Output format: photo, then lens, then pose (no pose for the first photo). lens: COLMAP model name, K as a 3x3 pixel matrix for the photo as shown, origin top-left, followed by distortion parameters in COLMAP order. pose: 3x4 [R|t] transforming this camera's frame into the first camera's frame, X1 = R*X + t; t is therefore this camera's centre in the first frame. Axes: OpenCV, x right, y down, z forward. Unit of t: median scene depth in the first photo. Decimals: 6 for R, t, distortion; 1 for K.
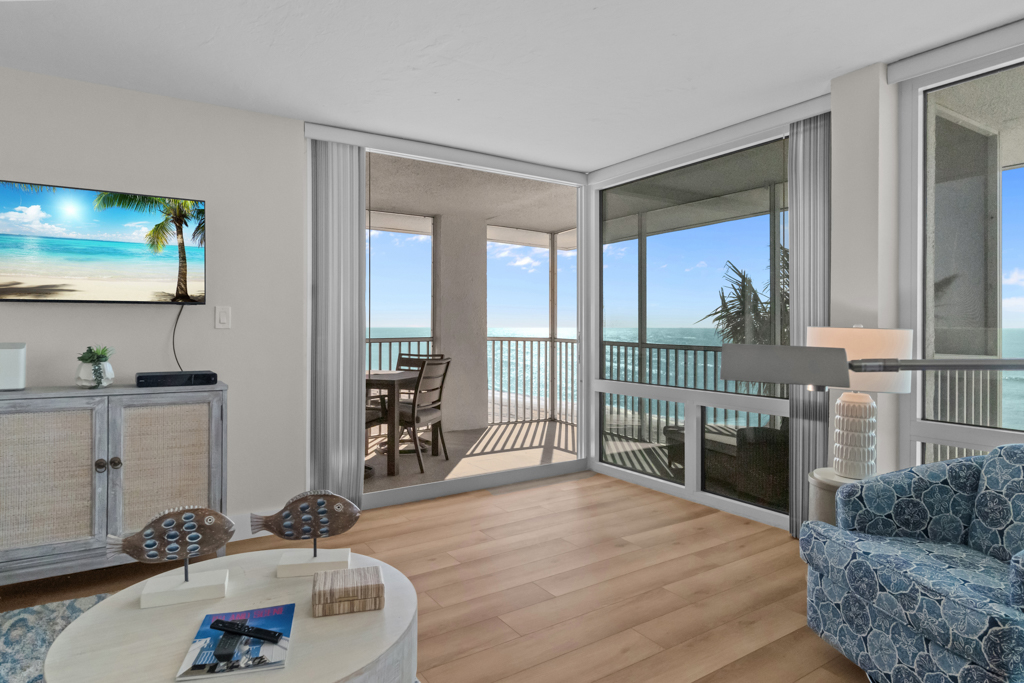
lens RADIAL K [[580.0, 0, 517.2], [0, 580.0, 332.9], [0, 0, 1]] dist [-0.006448, -0.002190]
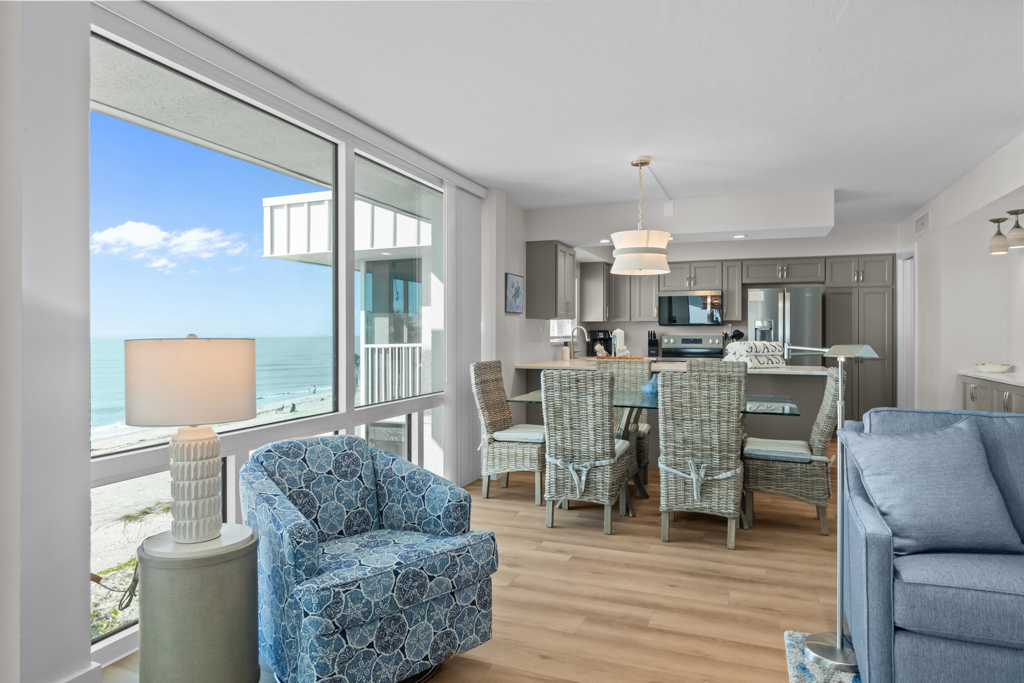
lens RADIAL K [[652.5, 0, 495.2], [0, 652.5, 333.9], [0, 0, 1]] dist [-0.003673, -0.001281]
pose [[-0.542745, -0.005205, 0.839882, -0.280458], [0.012393, 0.999822, 0.014205, -0.019609], [-0.839806, 0.018118, -0.542584, 0.950041]]
